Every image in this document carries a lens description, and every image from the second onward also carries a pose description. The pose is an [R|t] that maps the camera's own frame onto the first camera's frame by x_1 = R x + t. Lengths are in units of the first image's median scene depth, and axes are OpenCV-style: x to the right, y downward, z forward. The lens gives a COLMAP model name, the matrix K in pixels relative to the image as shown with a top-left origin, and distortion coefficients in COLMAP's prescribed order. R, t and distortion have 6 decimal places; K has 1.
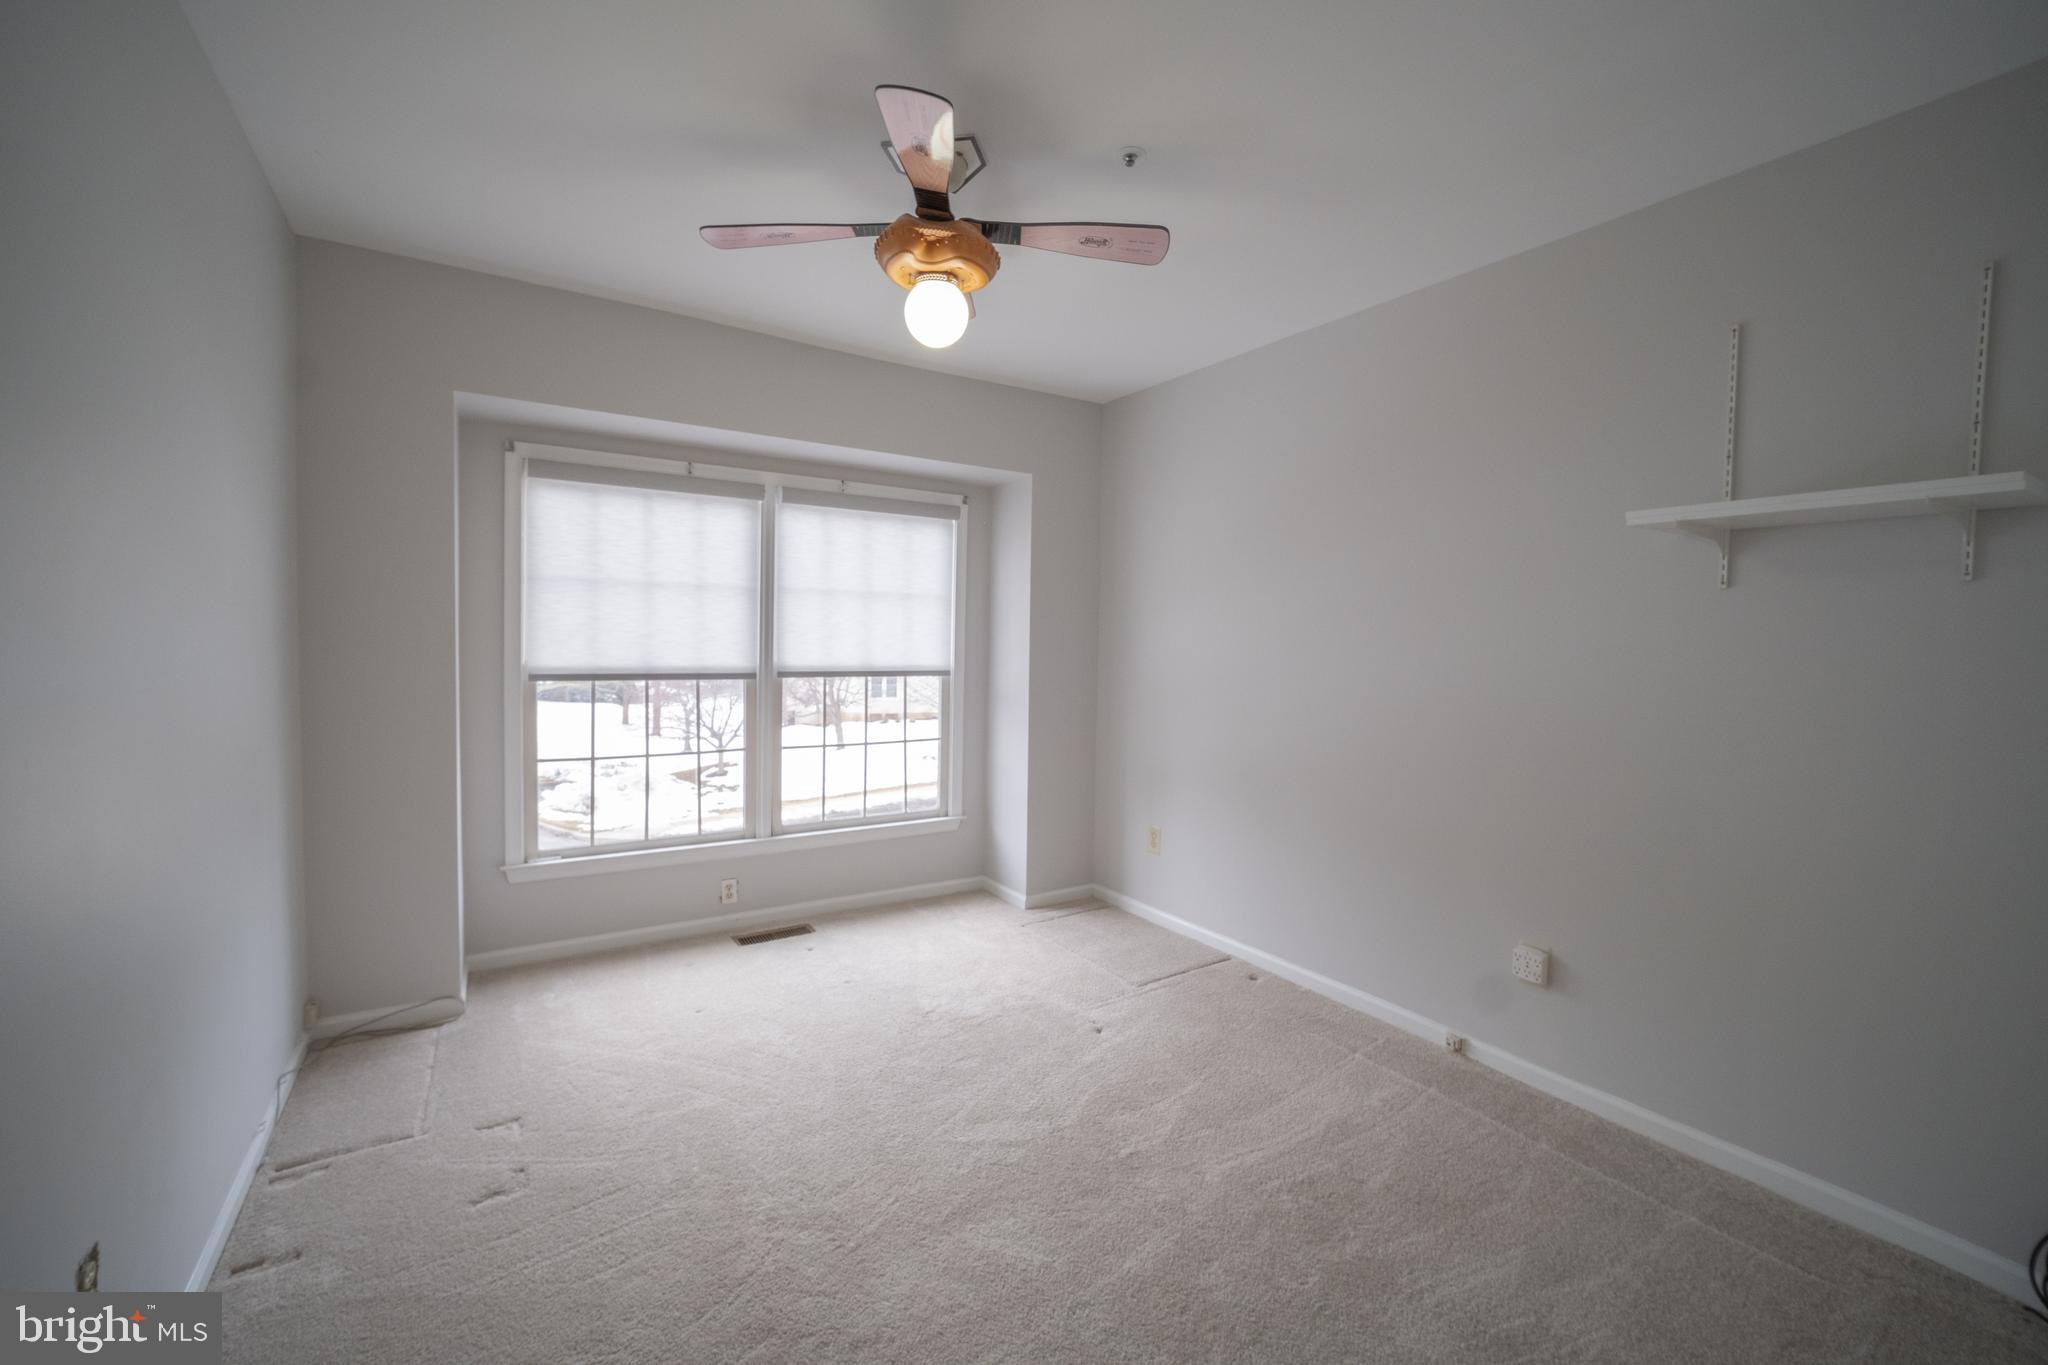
lens RADIAL K [[821.4, 0, 1028.8], [0, 821.4, 673.9], [0, 0, 1]] dist [-0.025807, 0.007724]
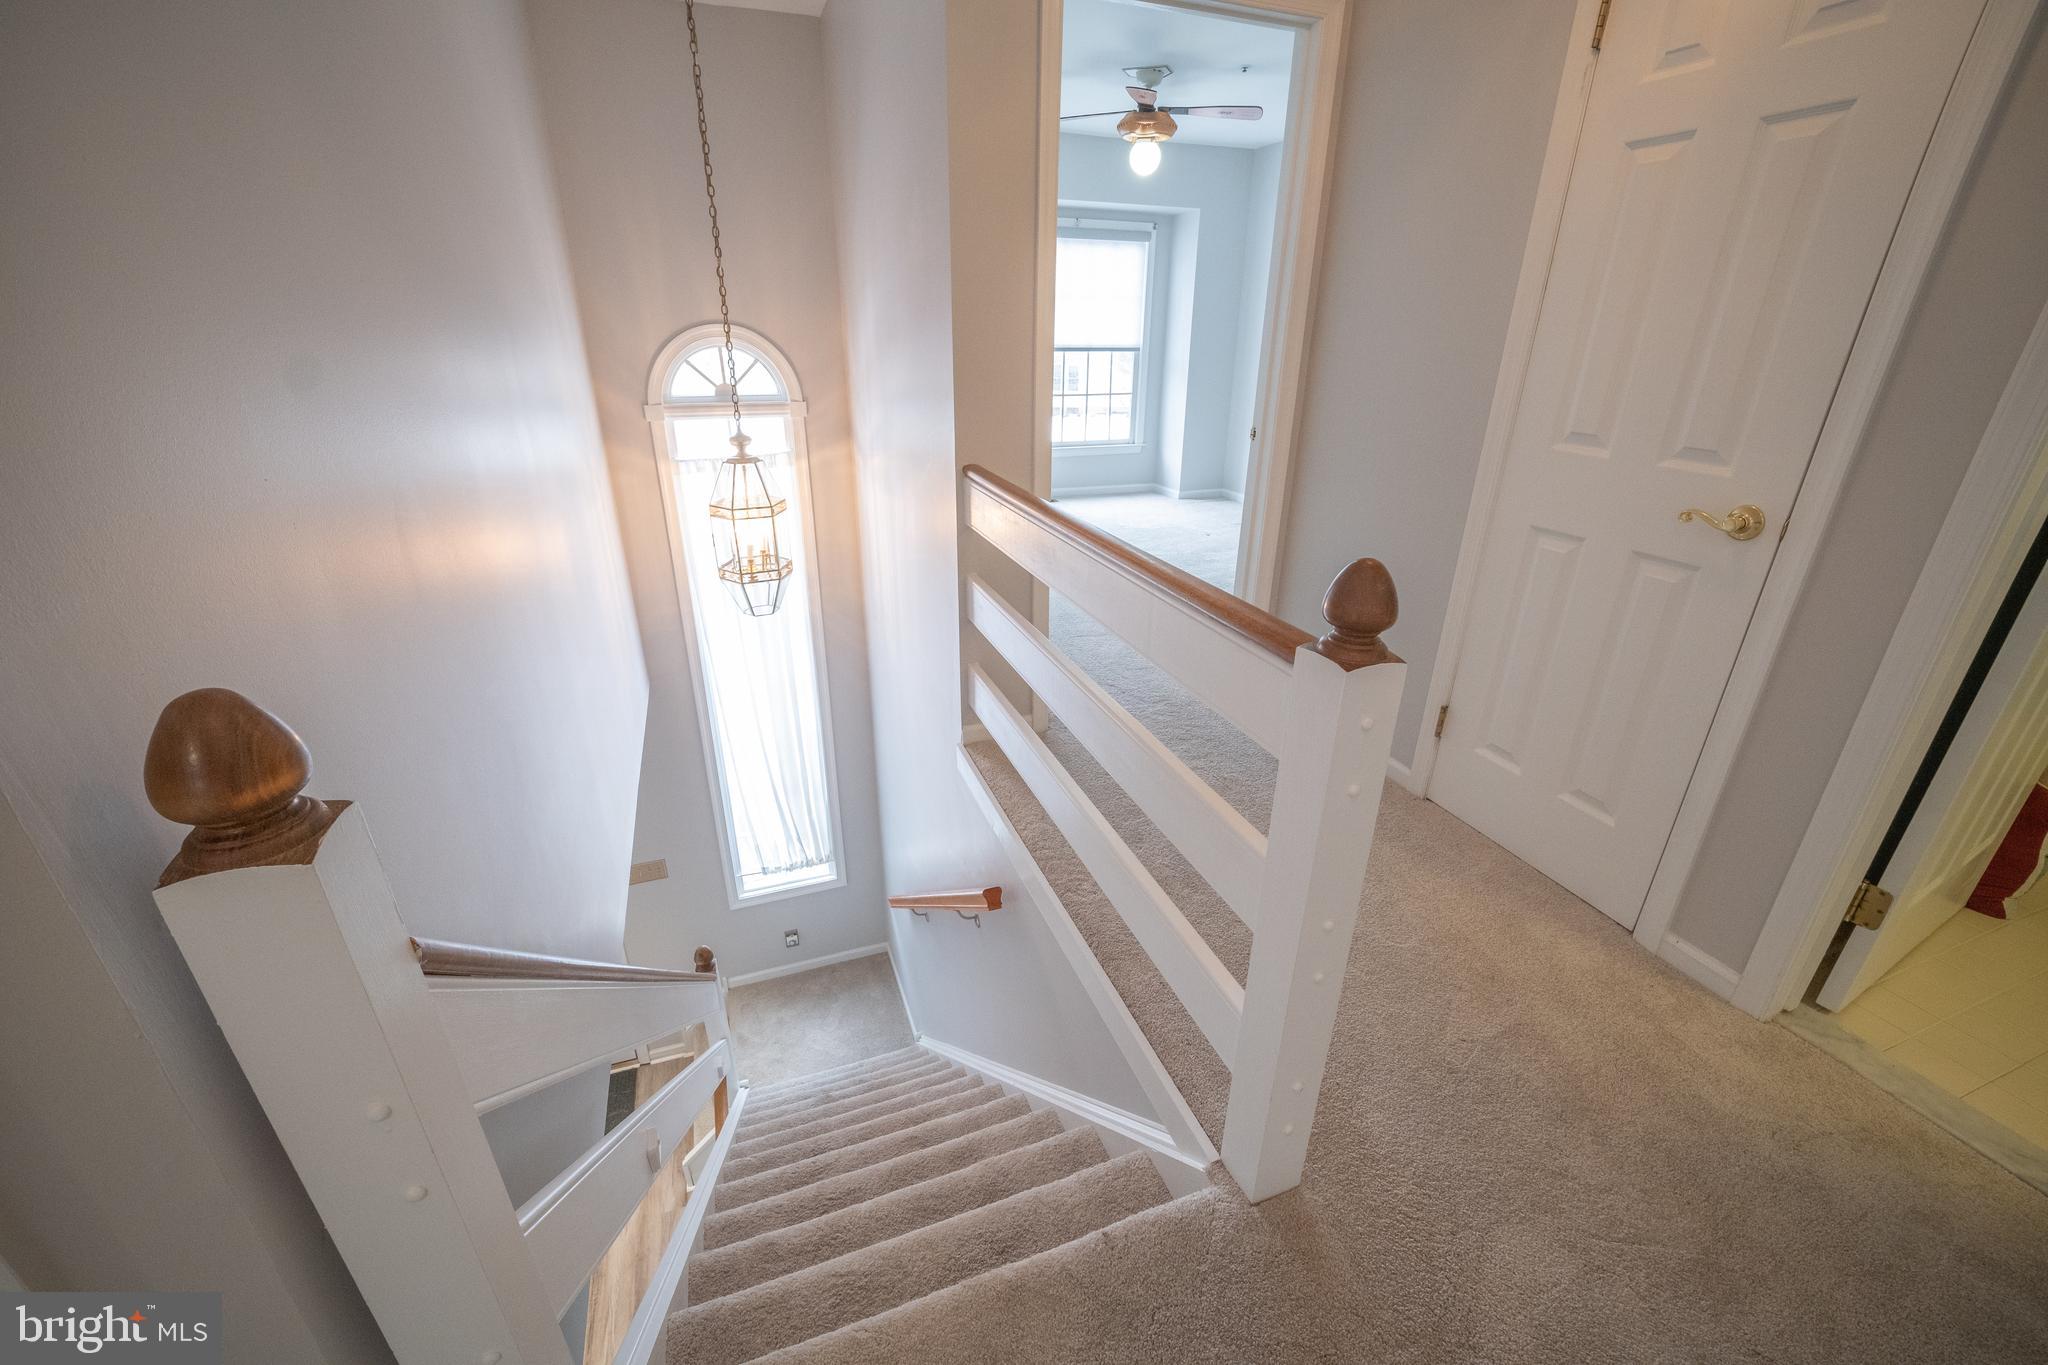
lens RADIAL K [[821.4, 0, 1028.8], [0, 821.4, 673.9], [0, 0, 1]] dist [-0.025807, 0.007724]
pose [[0.977717, 0.074058, -0.196430, 0.052554], [-0.000985, 0.937314, 0.348485, 0.036906], [0.209925, -0.340527, 0.916500, -0.721365]]
